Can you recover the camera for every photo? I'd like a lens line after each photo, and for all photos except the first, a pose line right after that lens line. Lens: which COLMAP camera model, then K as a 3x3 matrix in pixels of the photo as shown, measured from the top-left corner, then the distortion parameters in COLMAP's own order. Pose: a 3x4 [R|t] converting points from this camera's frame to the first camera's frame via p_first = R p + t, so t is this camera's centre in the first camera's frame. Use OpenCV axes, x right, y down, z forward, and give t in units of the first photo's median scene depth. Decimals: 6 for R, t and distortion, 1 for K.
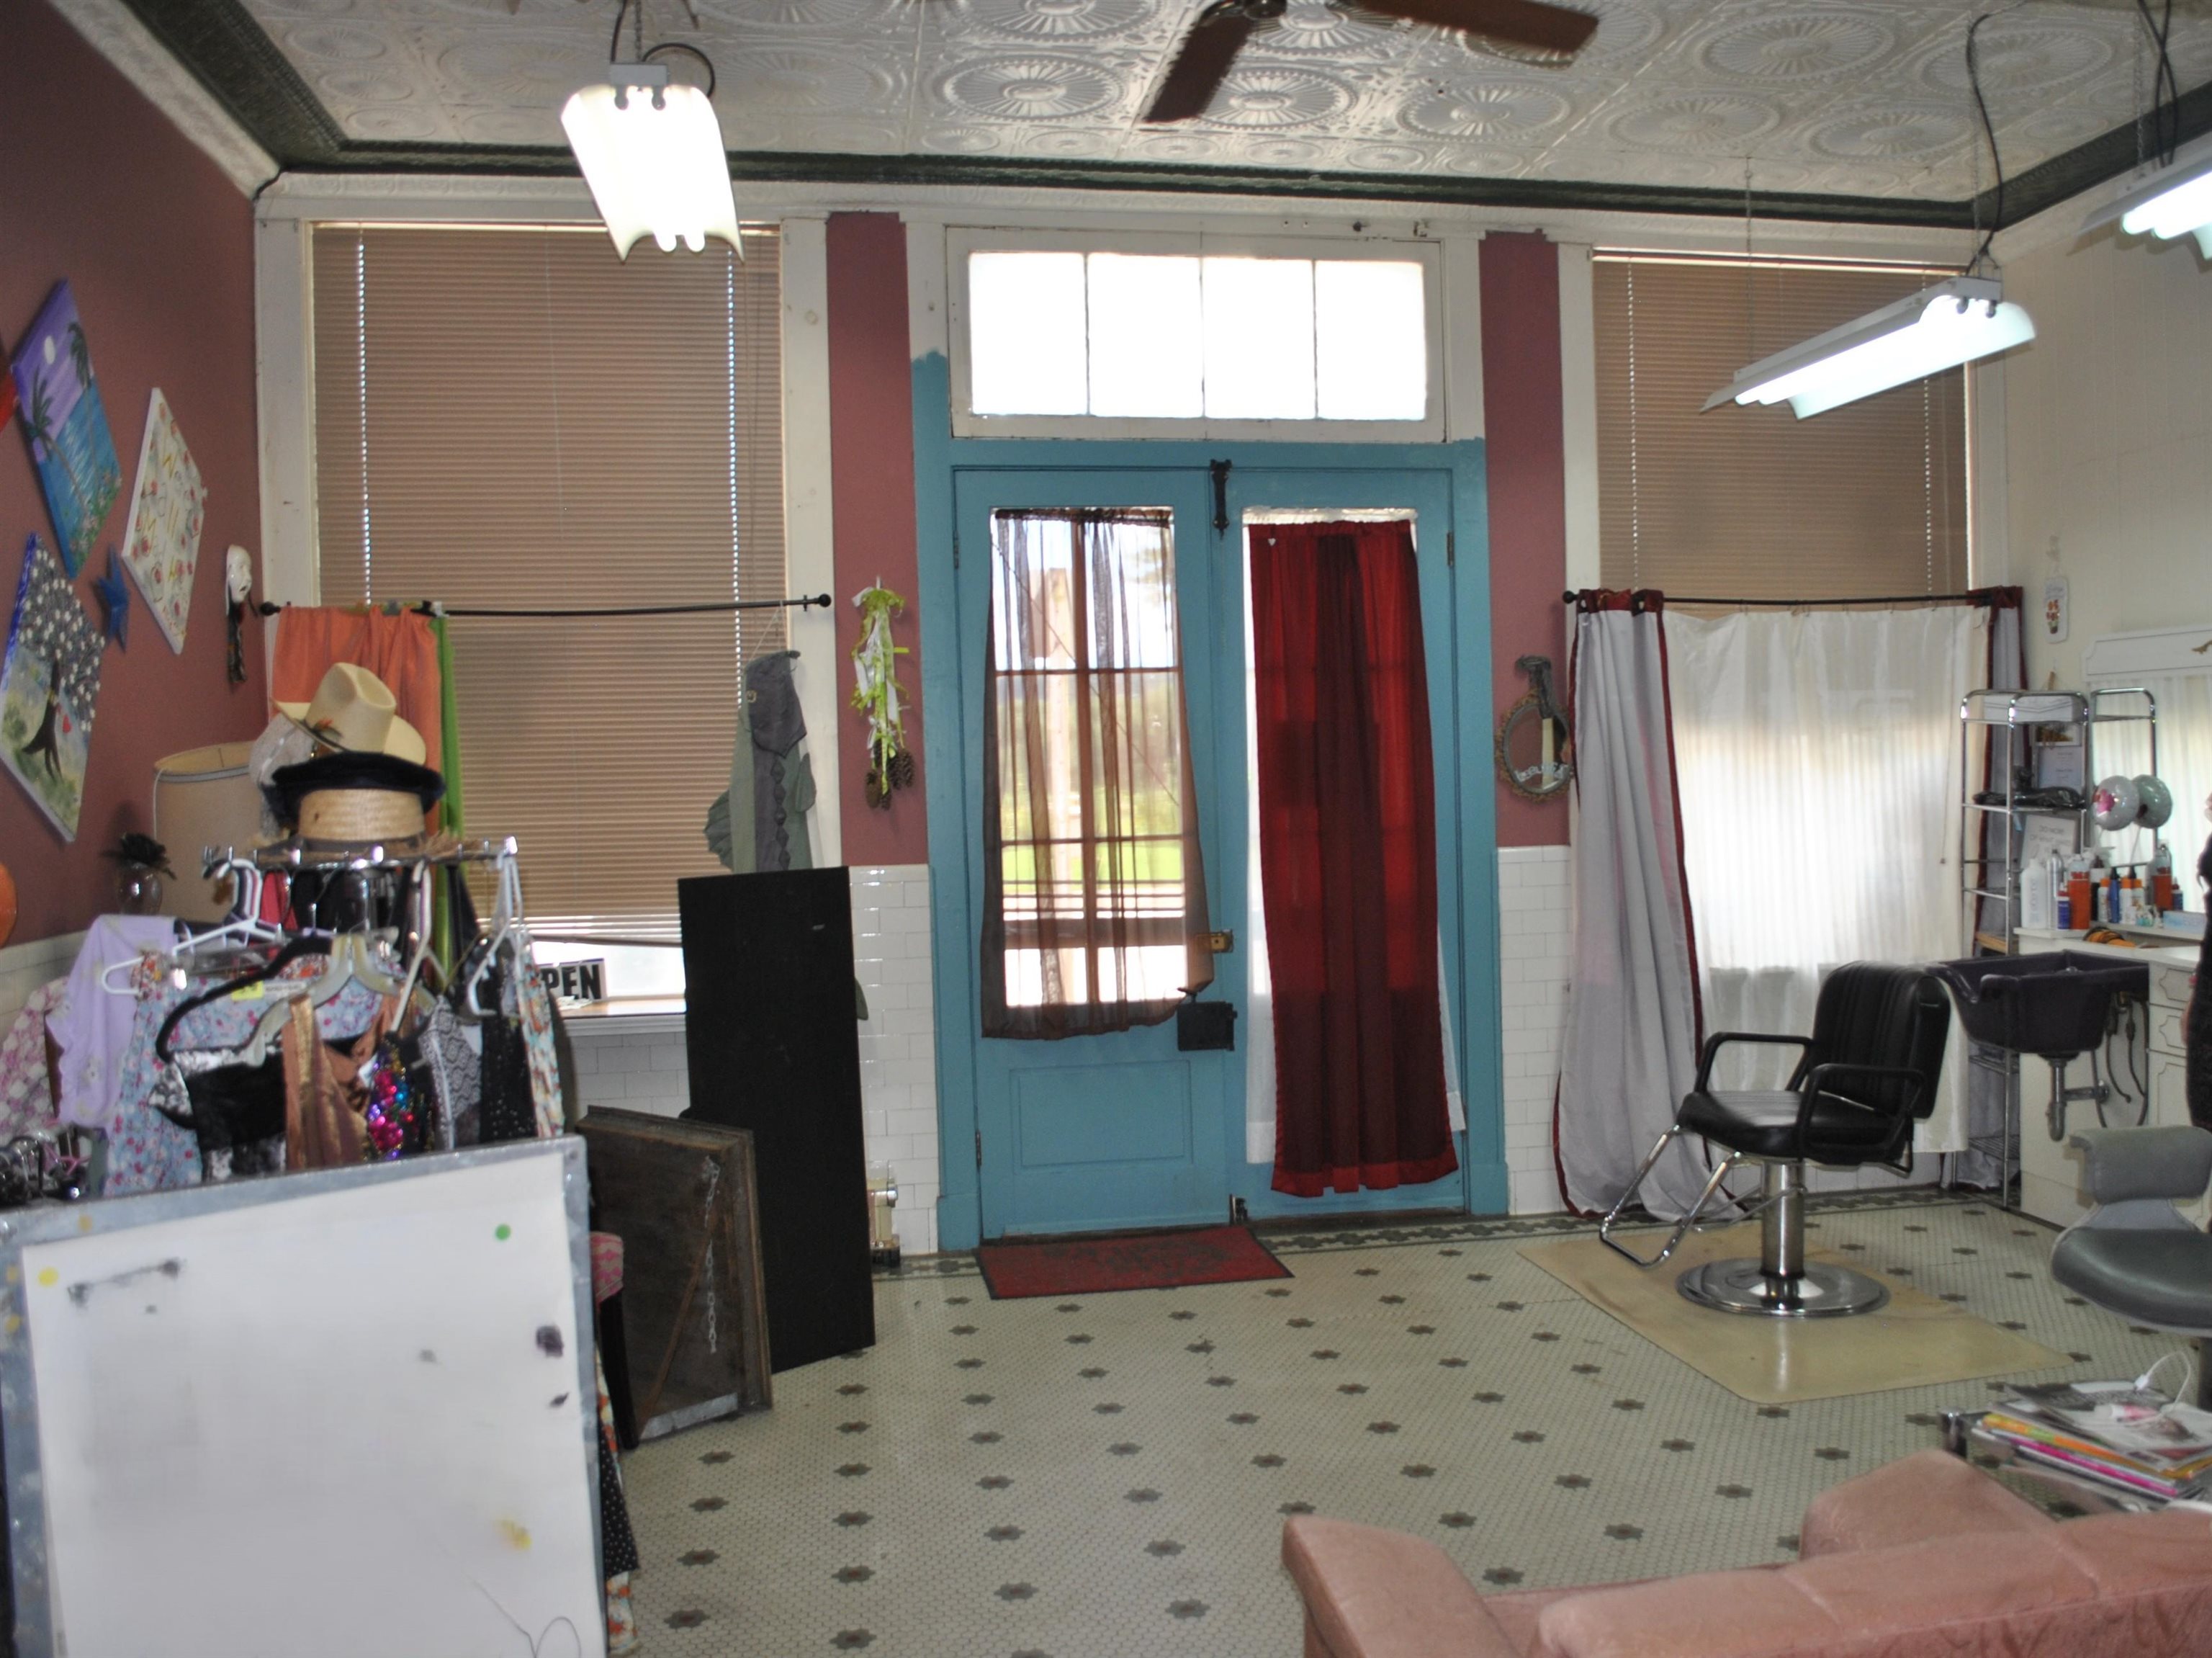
lens RADIAL K [[2021.8, 0, 1106.0], [0, 2021.8, 829.0], [0, 0, 1]] dist [-0.079565, -0.005790]
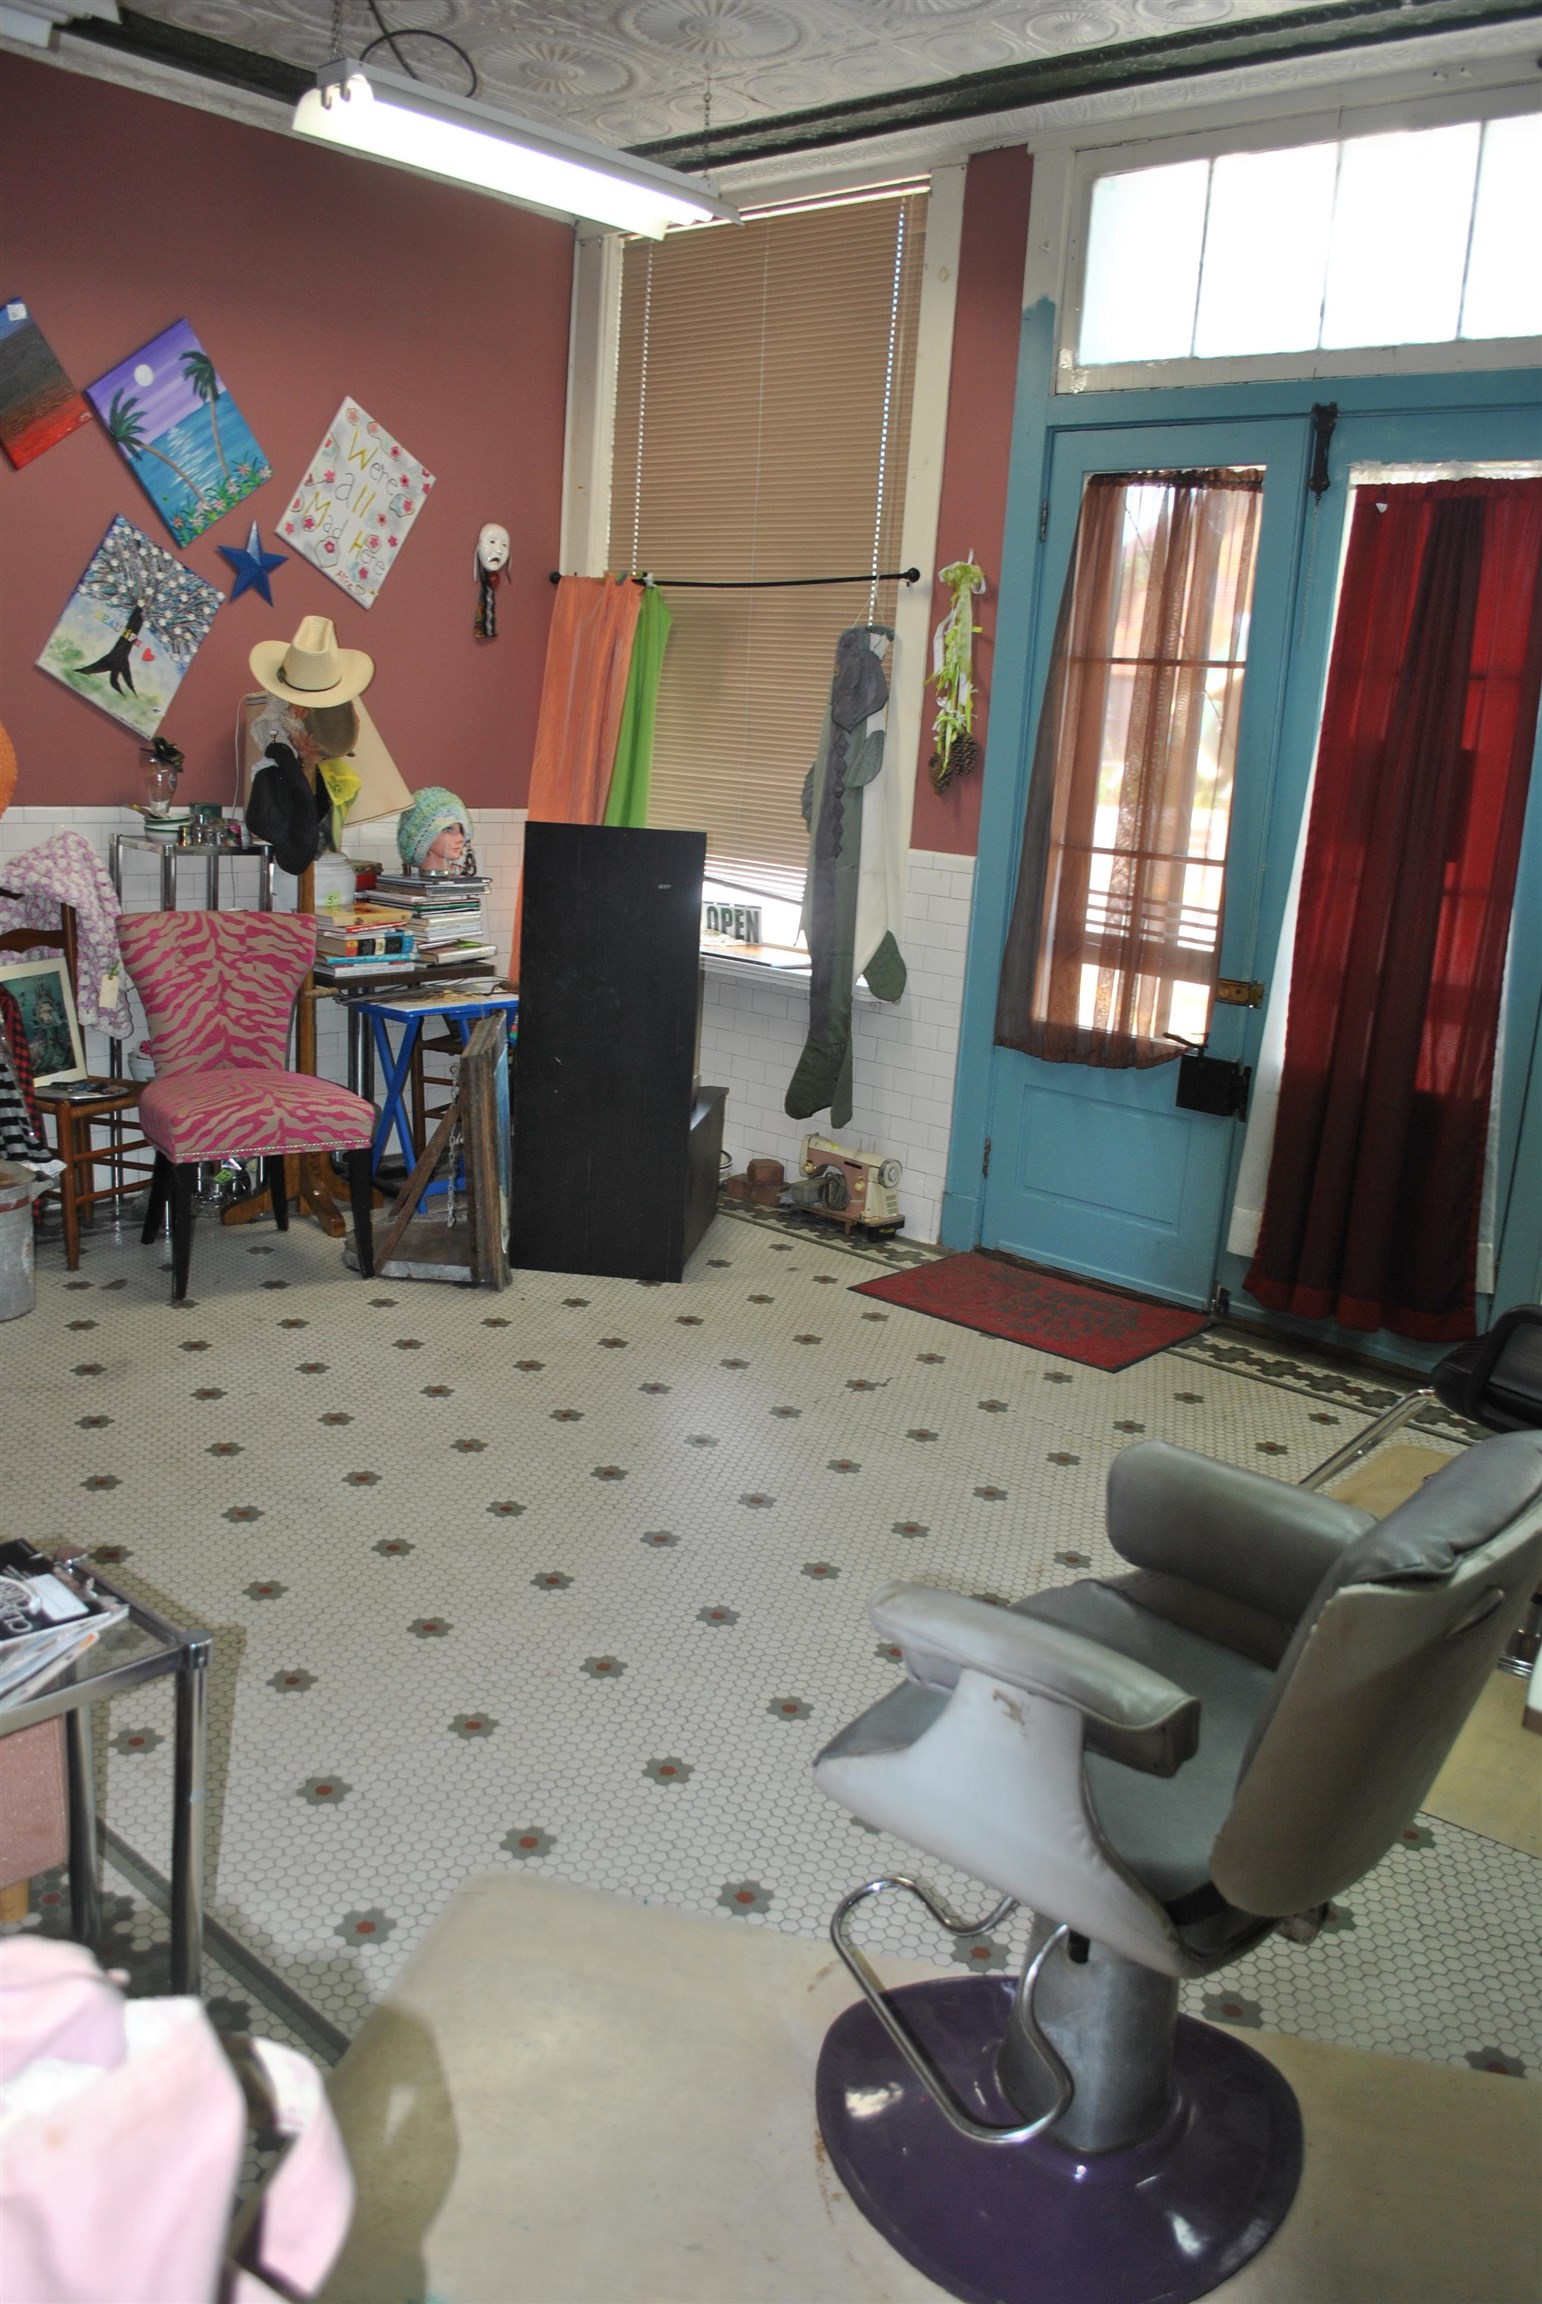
lens RADIAL K [[1829.5, 0, 771.0], [0, 1829.5, 1152.0], [0, 0, 1]] dist [-0.073272, -0.000057]
pose [[0.607585, 0.242018, -0.756484, 0.542659], [-0.105167, 0.968573, 0.225403, -0.031902], [0.787262, -0.057394, 0.613942, 0.373498]]
